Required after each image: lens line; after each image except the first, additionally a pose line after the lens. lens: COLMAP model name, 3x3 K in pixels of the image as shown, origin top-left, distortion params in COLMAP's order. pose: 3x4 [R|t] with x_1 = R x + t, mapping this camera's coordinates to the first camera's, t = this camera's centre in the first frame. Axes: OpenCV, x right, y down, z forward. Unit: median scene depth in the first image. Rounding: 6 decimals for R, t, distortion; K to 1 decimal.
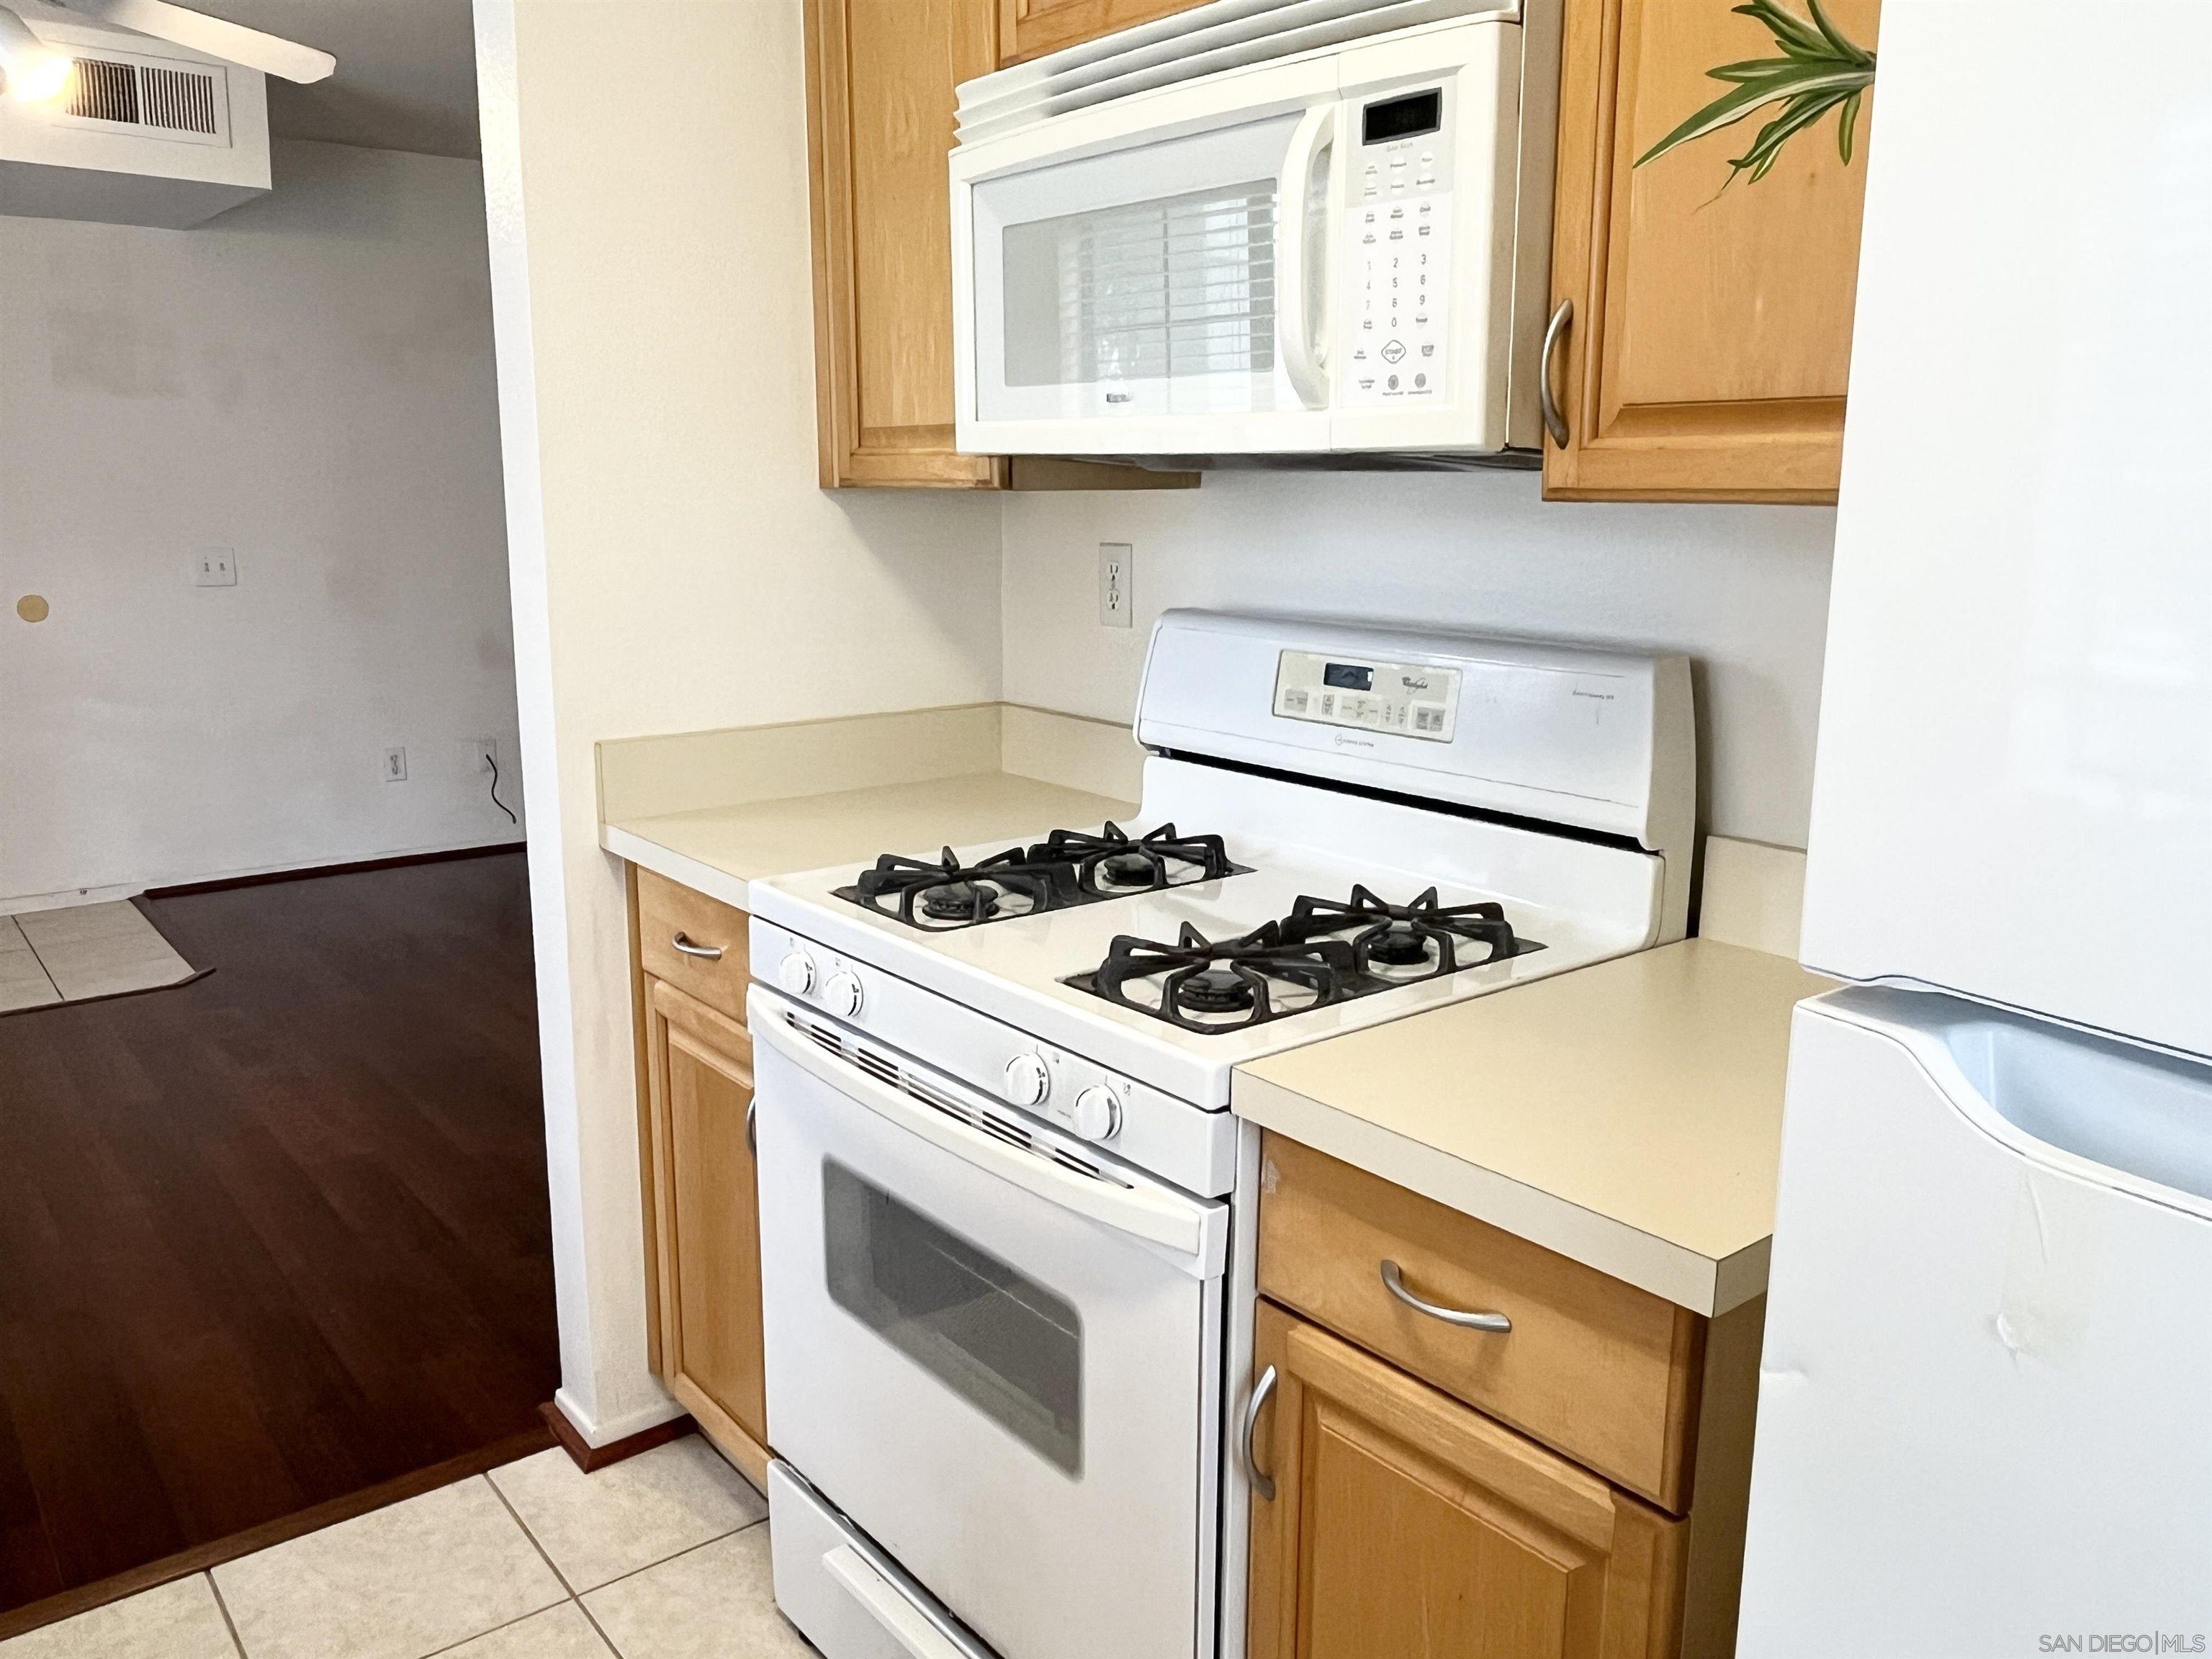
lens RADIAL K [[1705.2, 0, 1114.3], [0, 1705.2, 817.5], [0, 0, 1]] dist [0.002535, -0.003963]
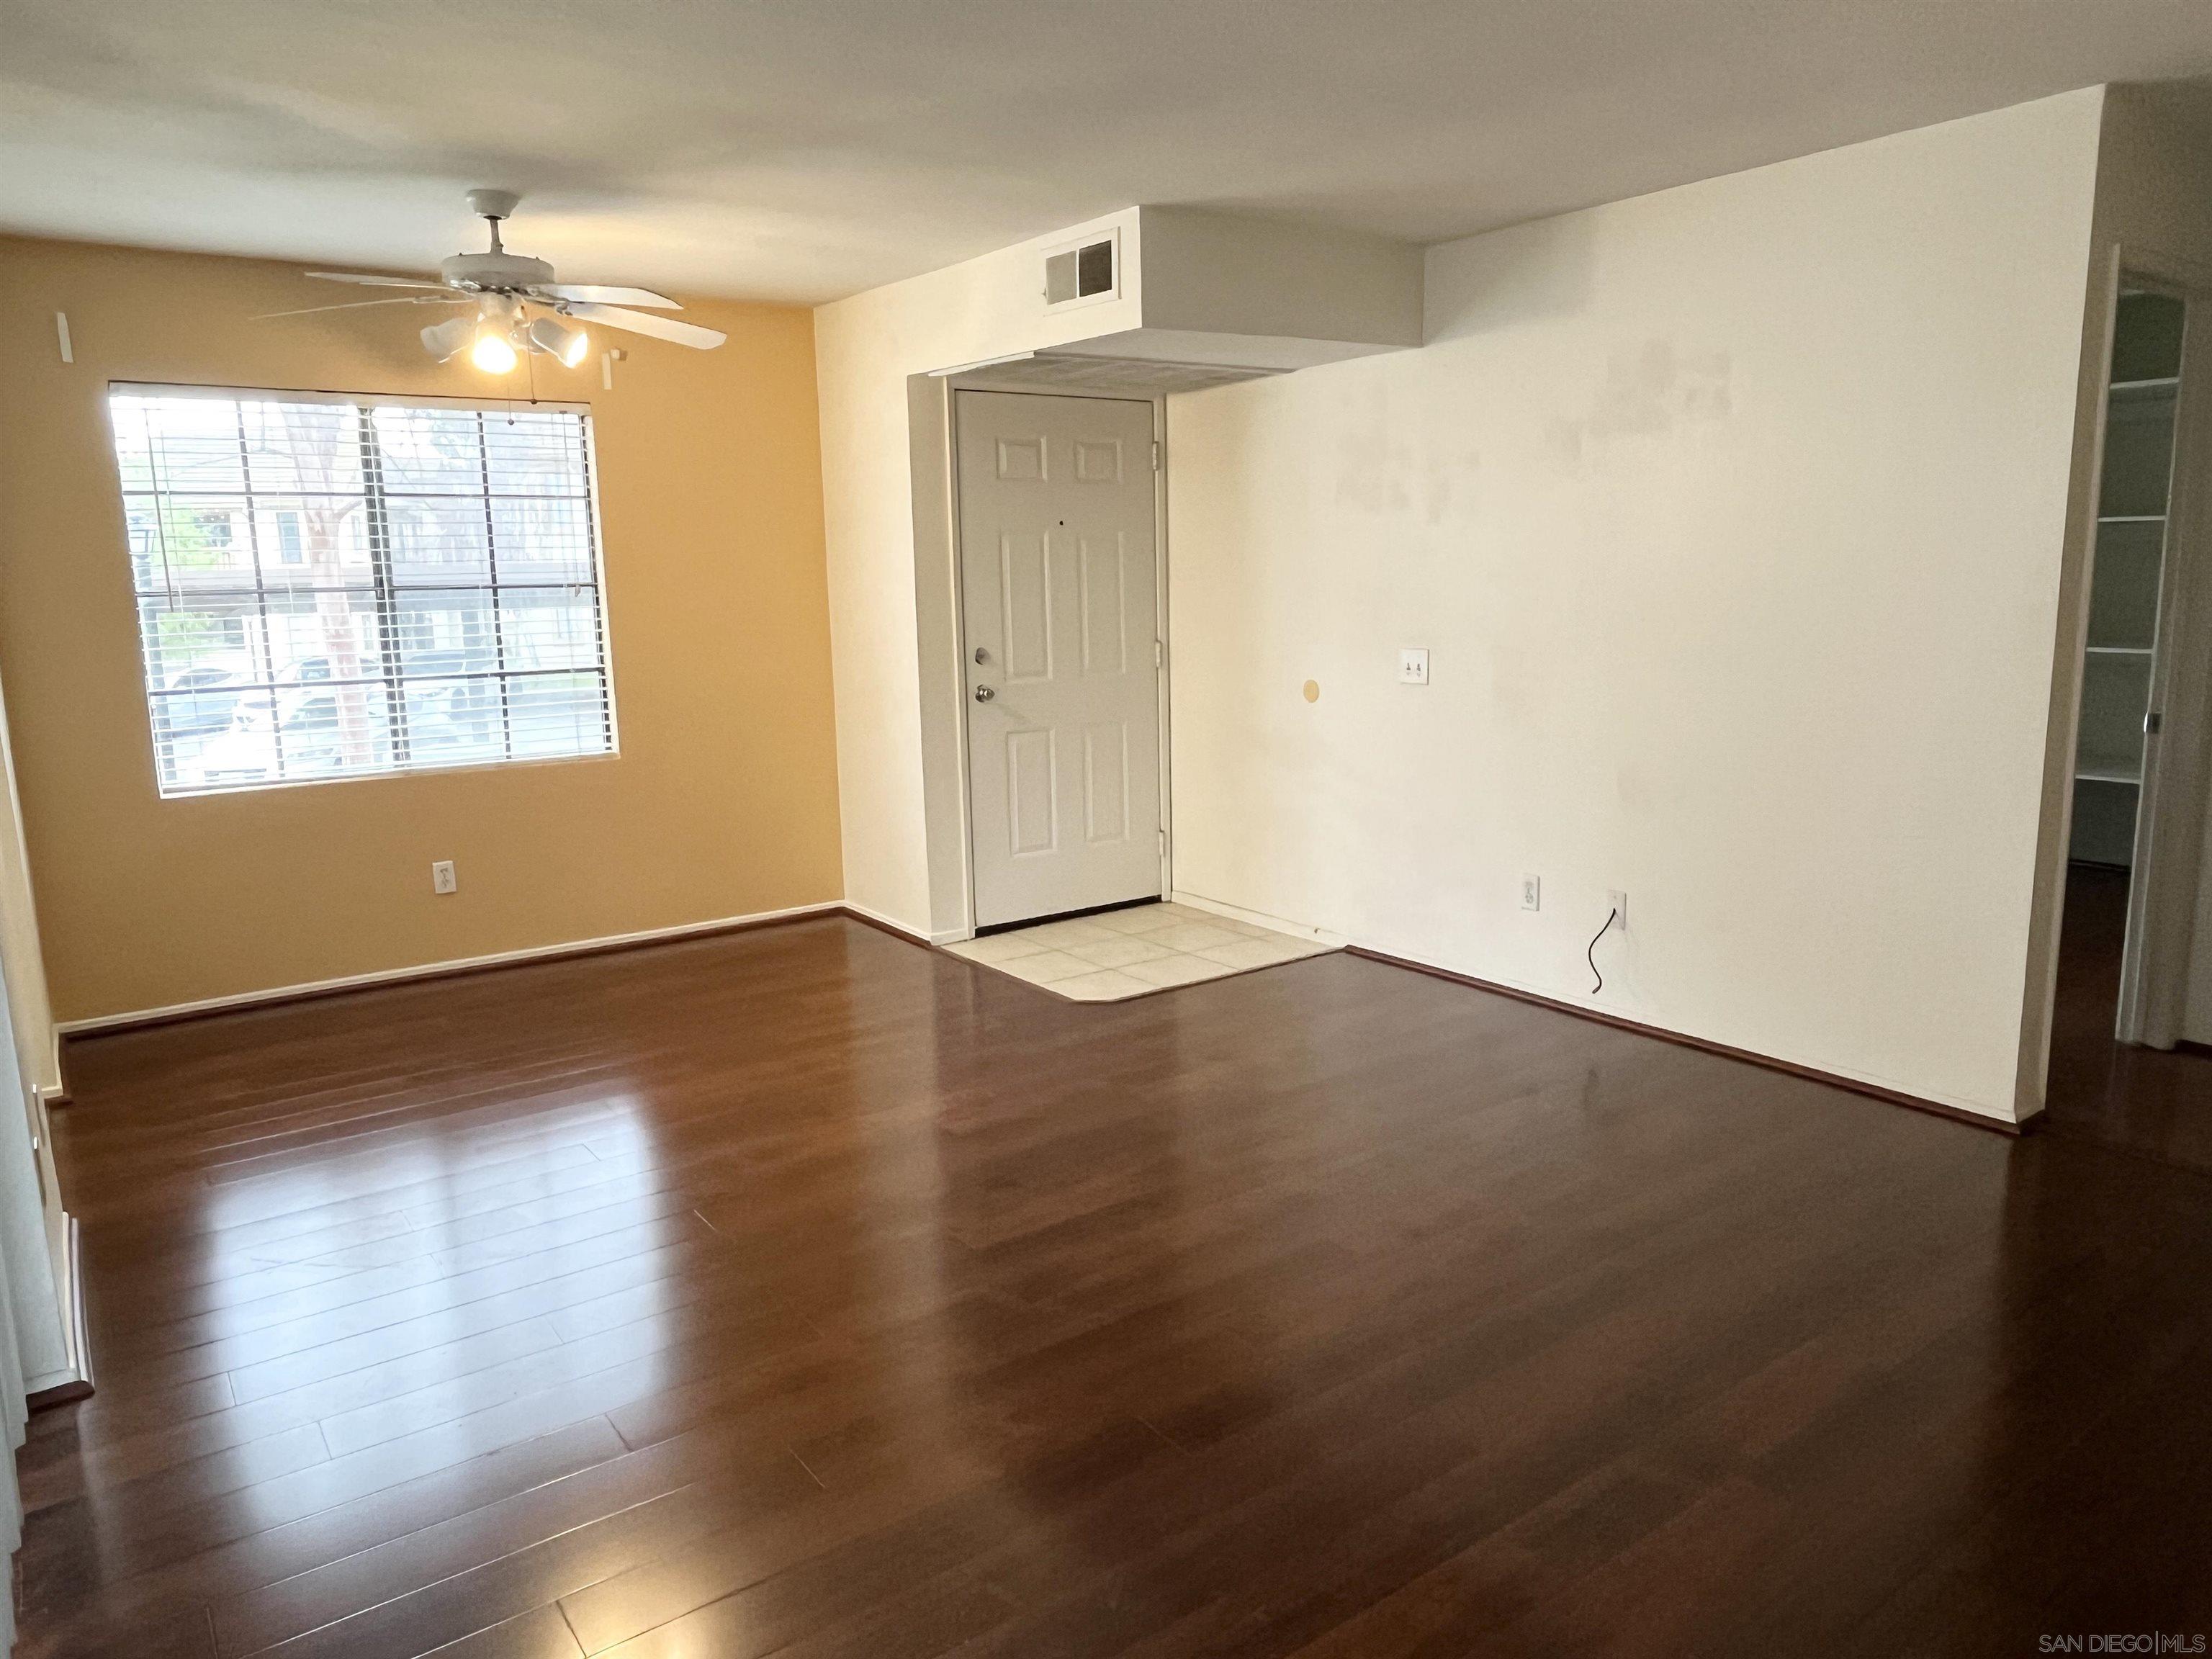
lens RADIAL K [[1464.3, 0, 1120.7], [0, 1464.3, 827.1], [0, 0, 1]] dist [-0.002304, -0.002608]
pose [[-0.032668, 0.168861, -0.985098, 1.168071], [-0.175817, 0.969284, 0.171981, -0.535116], [0.983881, 0.178815, -0.001975, 2.573527]]
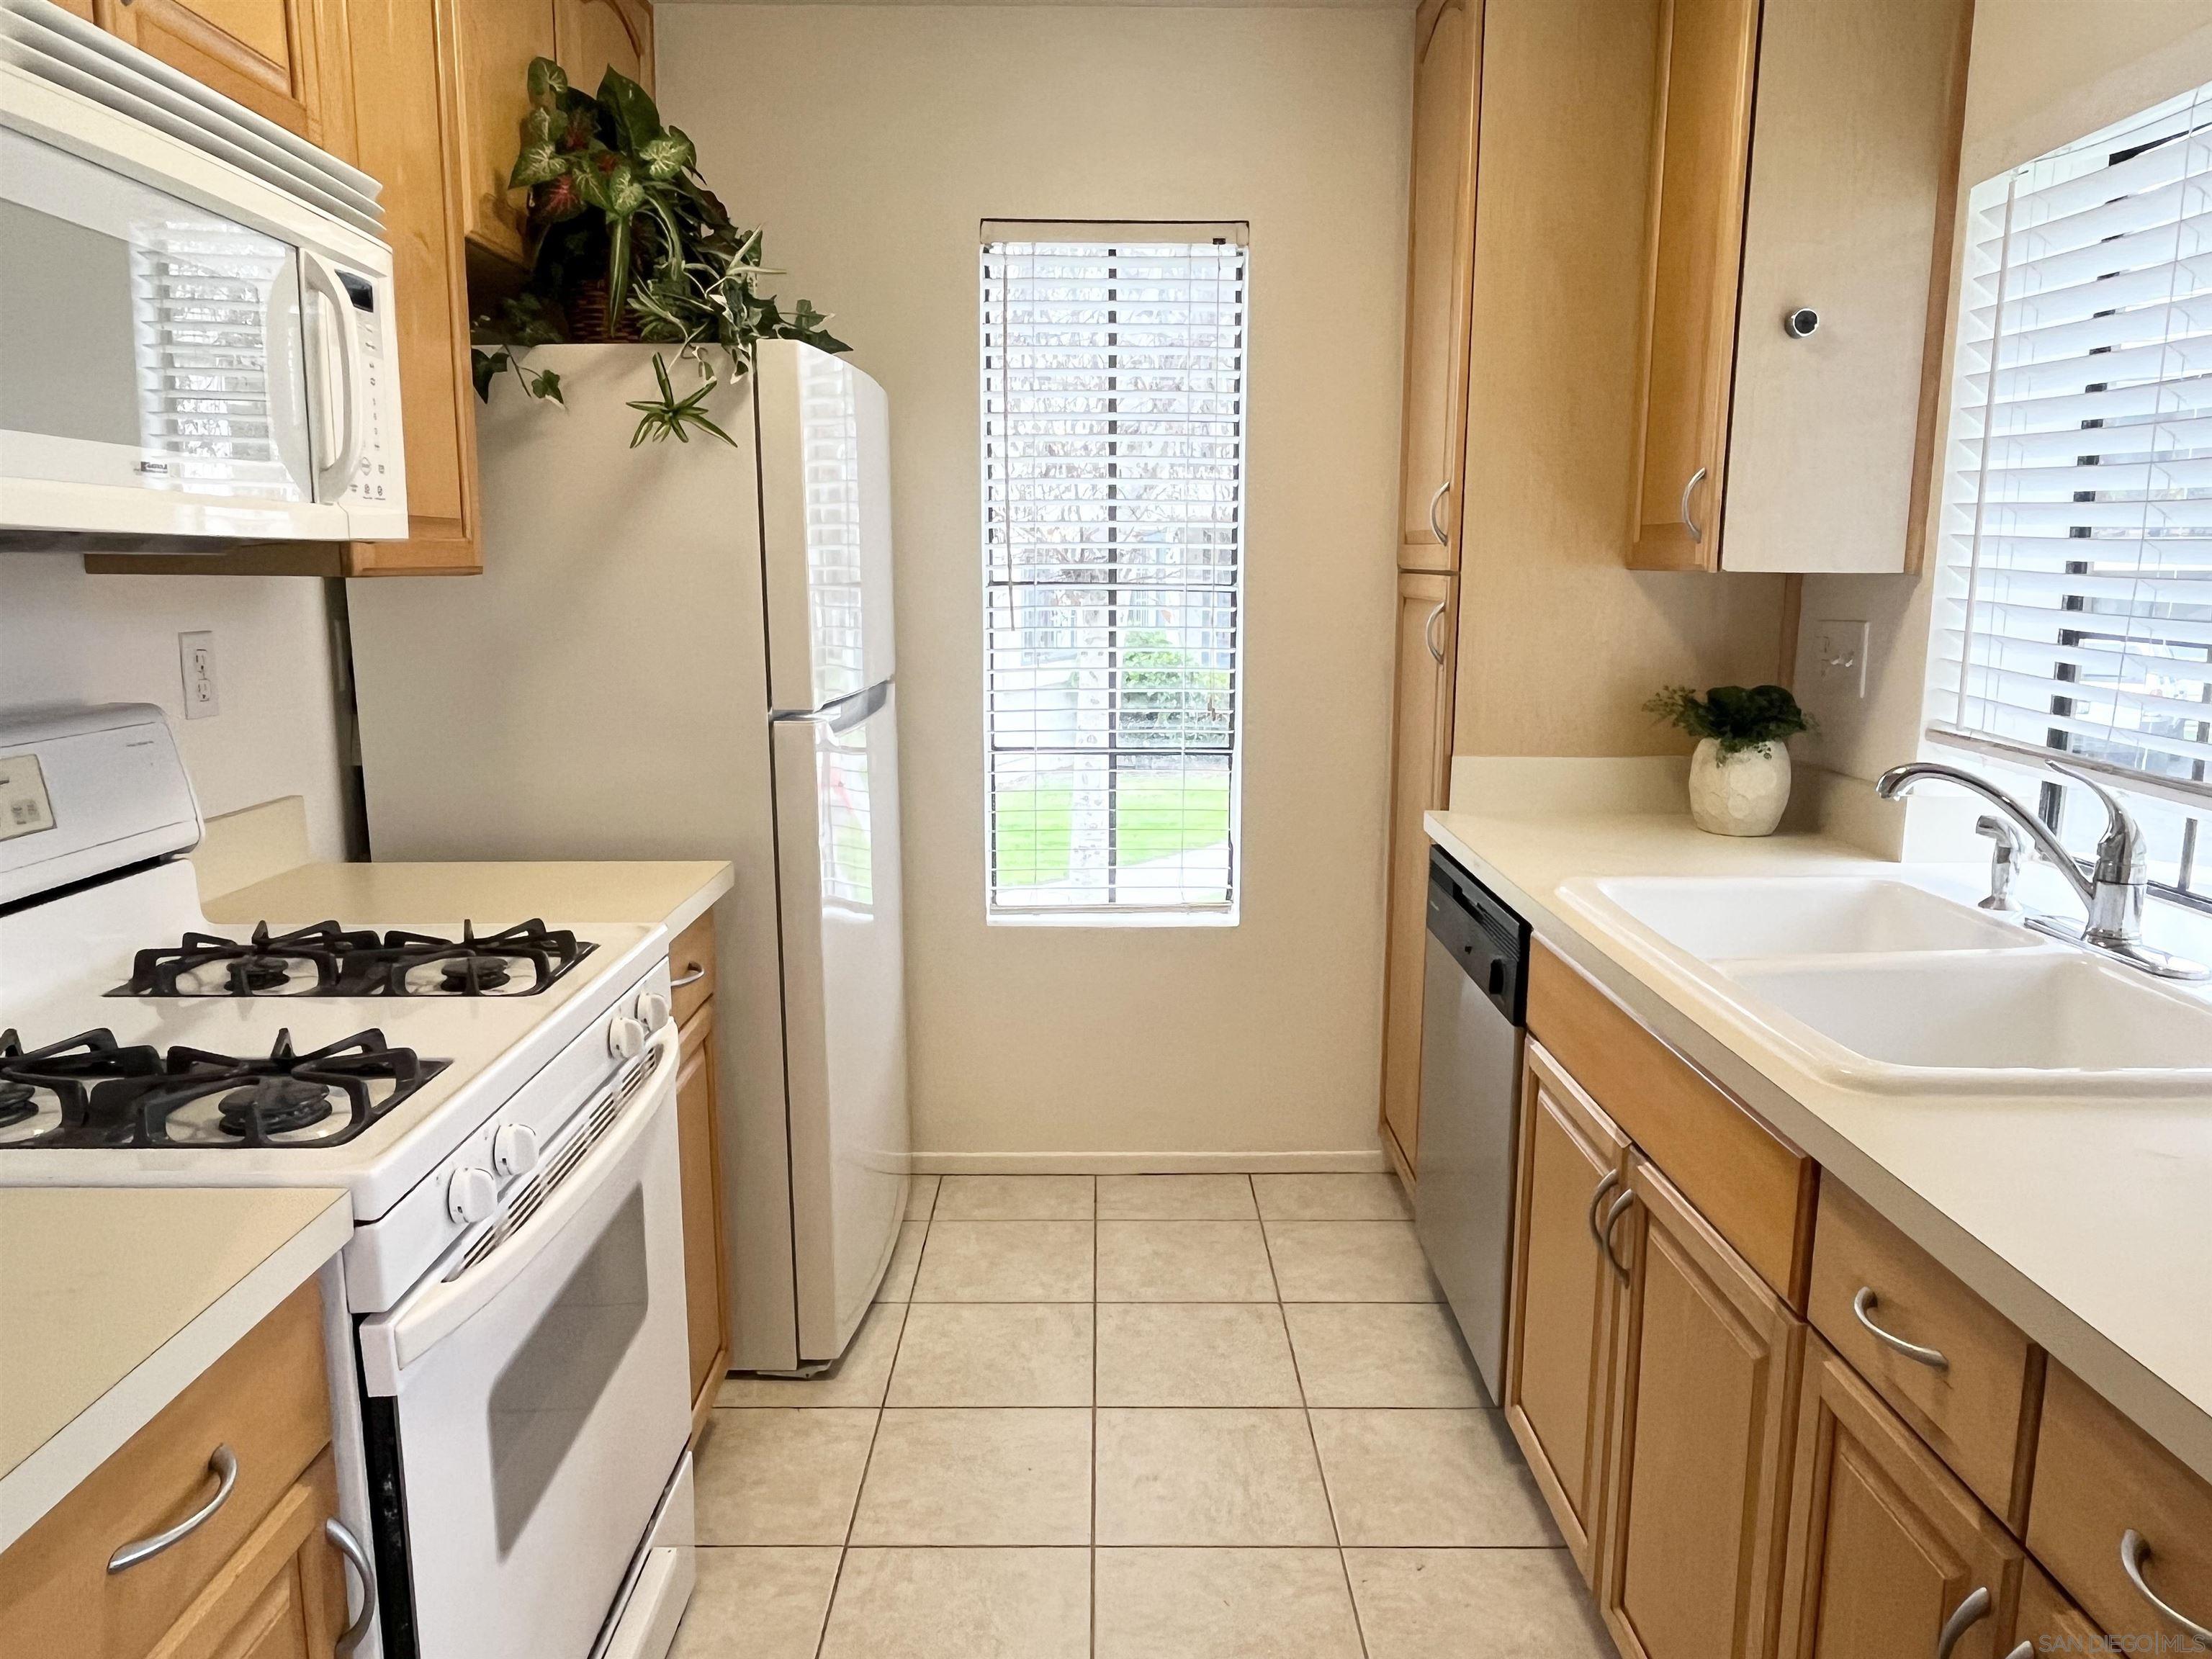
lens RADIAL K [[1464.3, 0, 1116.7], [0, 1464.3, 819.3], [0, 0, 1]] dist [-0.002304, -0.002608]
pose [[-0.789652, -0.113225, 0.603017, -0.793714], [0.110973, 0.940259, 0.321867, -0.250043], [-0.603435, 0.321081, -0.729913, 1.235016]]
